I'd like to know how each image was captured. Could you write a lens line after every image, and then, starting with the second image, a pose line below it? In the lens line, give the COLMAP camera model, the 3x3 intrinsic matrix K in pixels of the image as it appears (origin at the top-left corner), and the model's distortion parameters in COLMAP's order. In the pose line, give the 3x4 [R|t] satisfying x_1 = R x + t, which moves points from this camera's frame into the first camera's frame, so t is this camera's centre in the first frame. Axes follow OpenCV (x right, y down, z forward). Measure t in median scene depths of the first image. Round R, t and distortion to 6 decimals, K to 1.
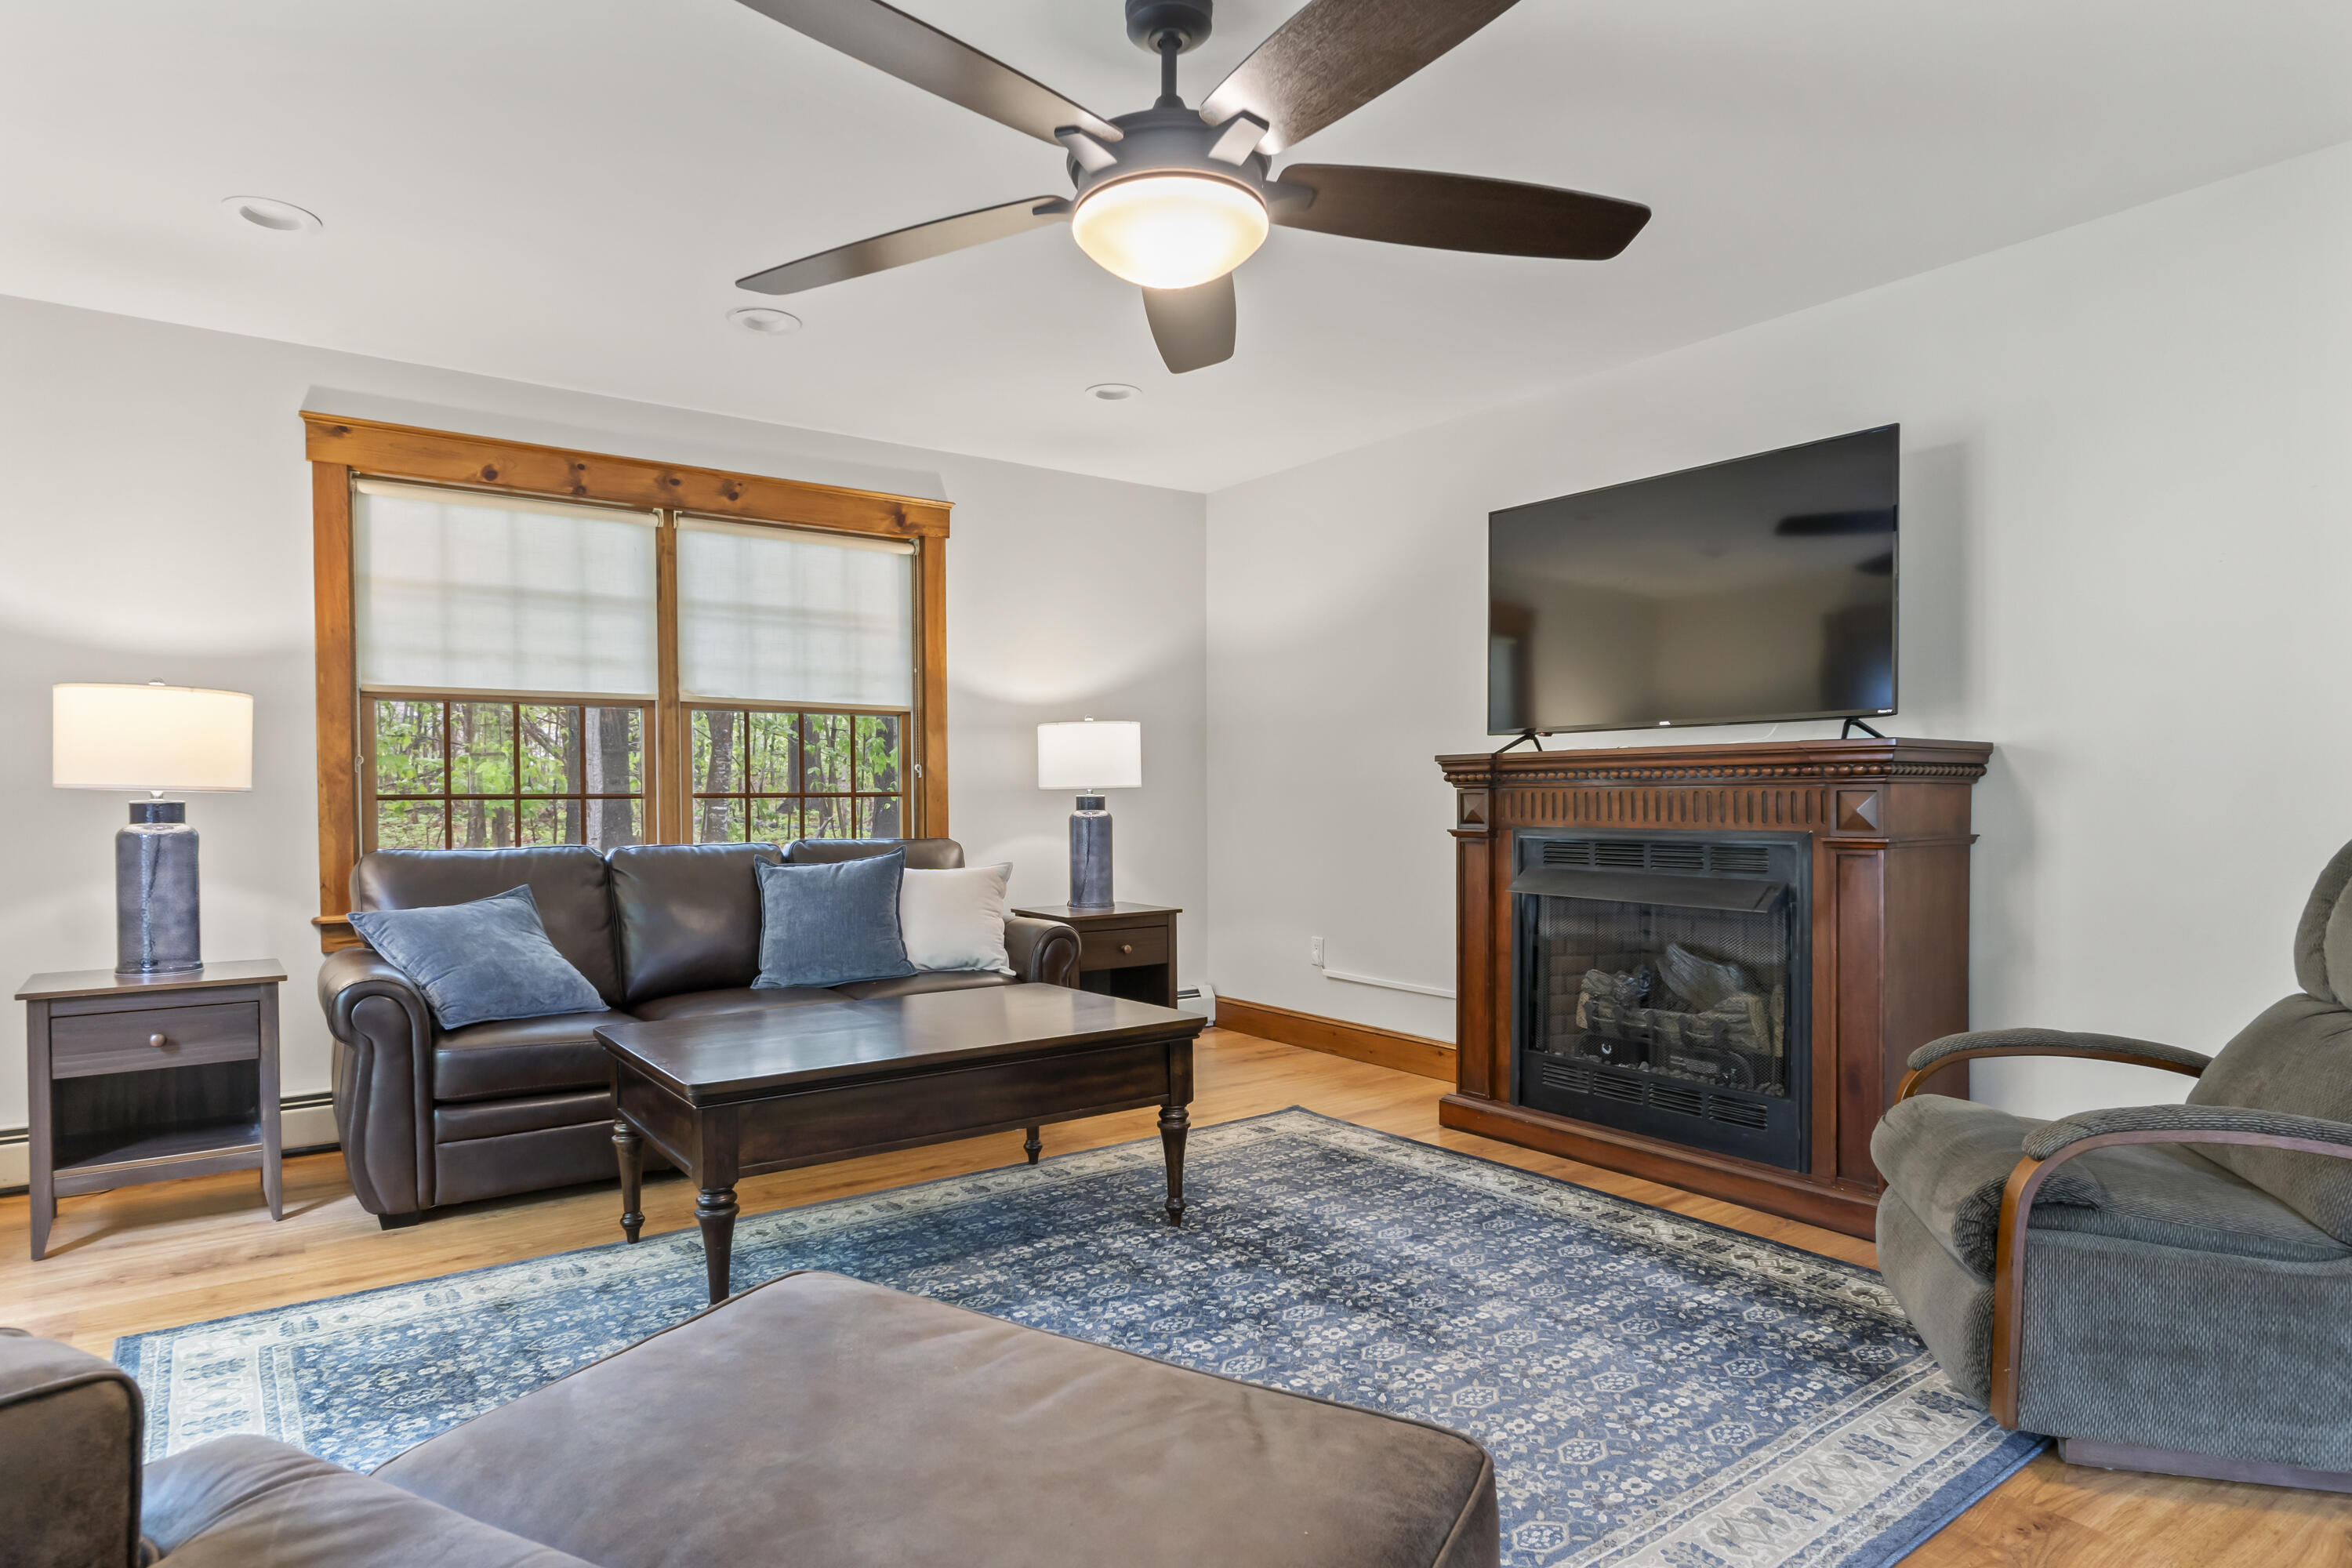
lens RADIAL K [[1297.7, 0, 1165.5], [0, 1297.7, 817.7], [0, 0, 1]] dist [-0.002342, 0.000599]
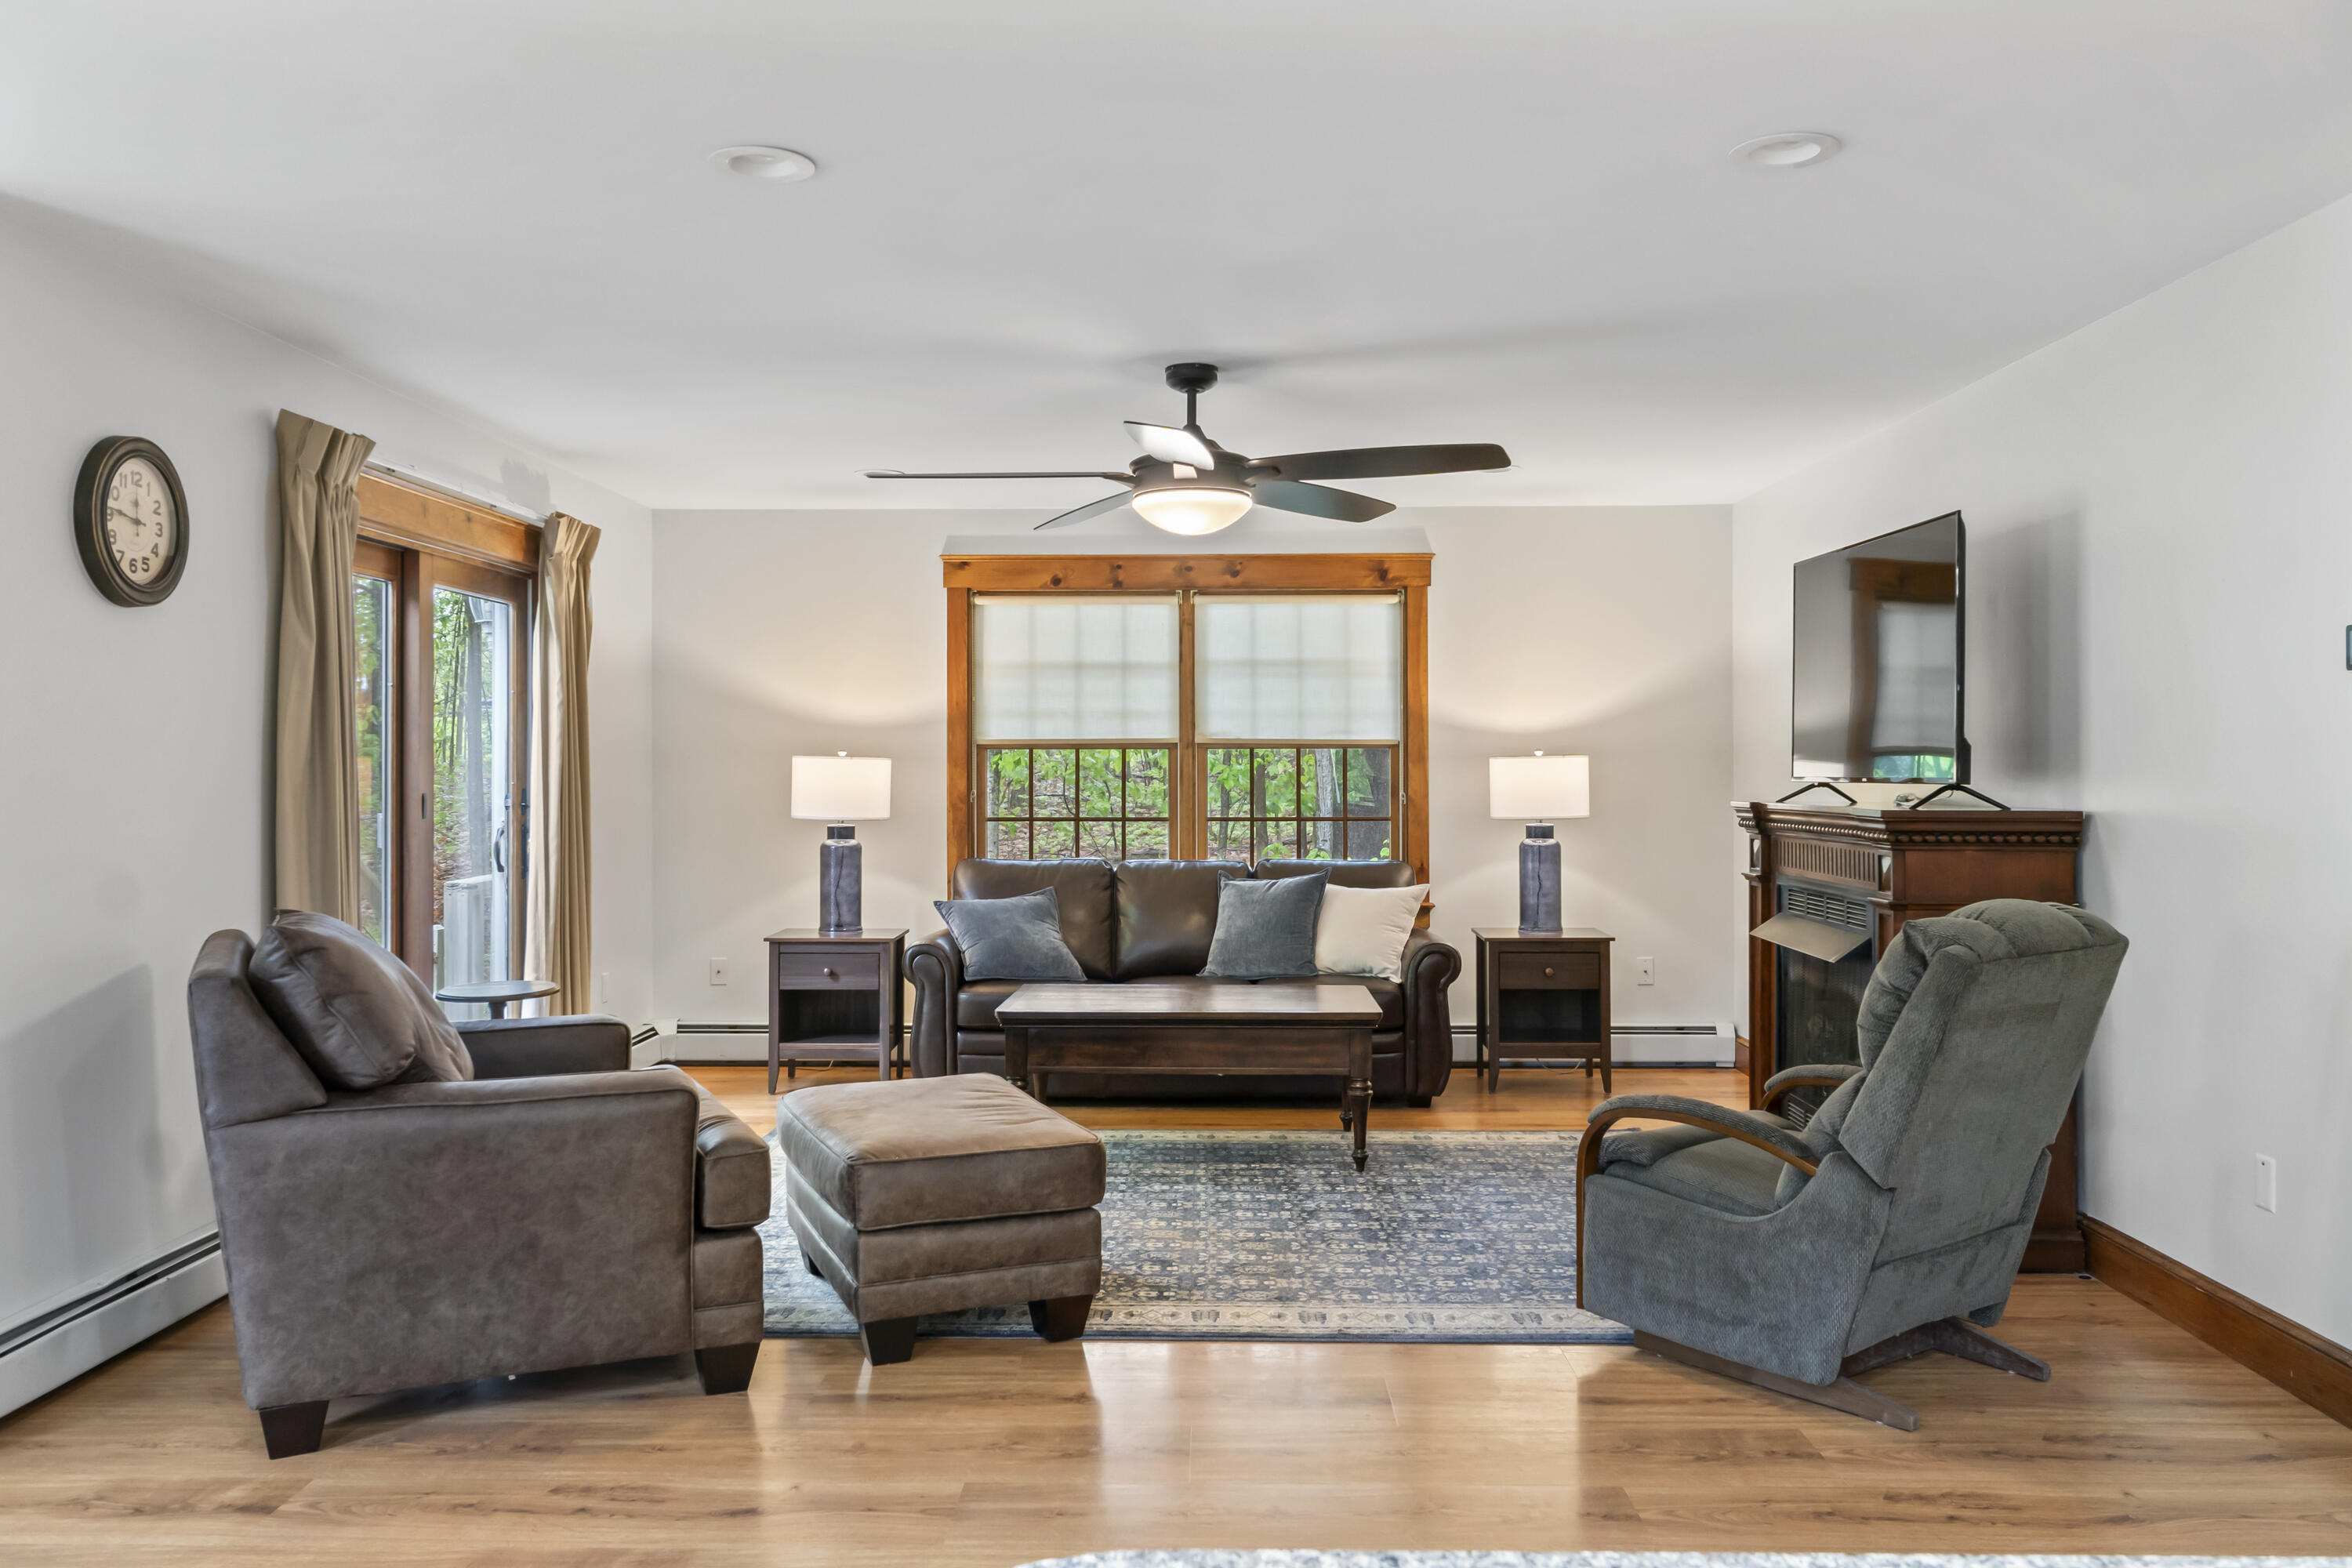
lens RADIAL K [[1863.8, 0, 1169.9], [0, 1863.8, 774.3], [0, 0, 1]] dist [0.001393, 0.006934]
pose [[0.792542, 0.007635, -0.609770, 0.780264], [-0.013585, 0.999895, -0.005137, -0.057093], [0.609667, 0.012355, 0.792562, -0.478554]]
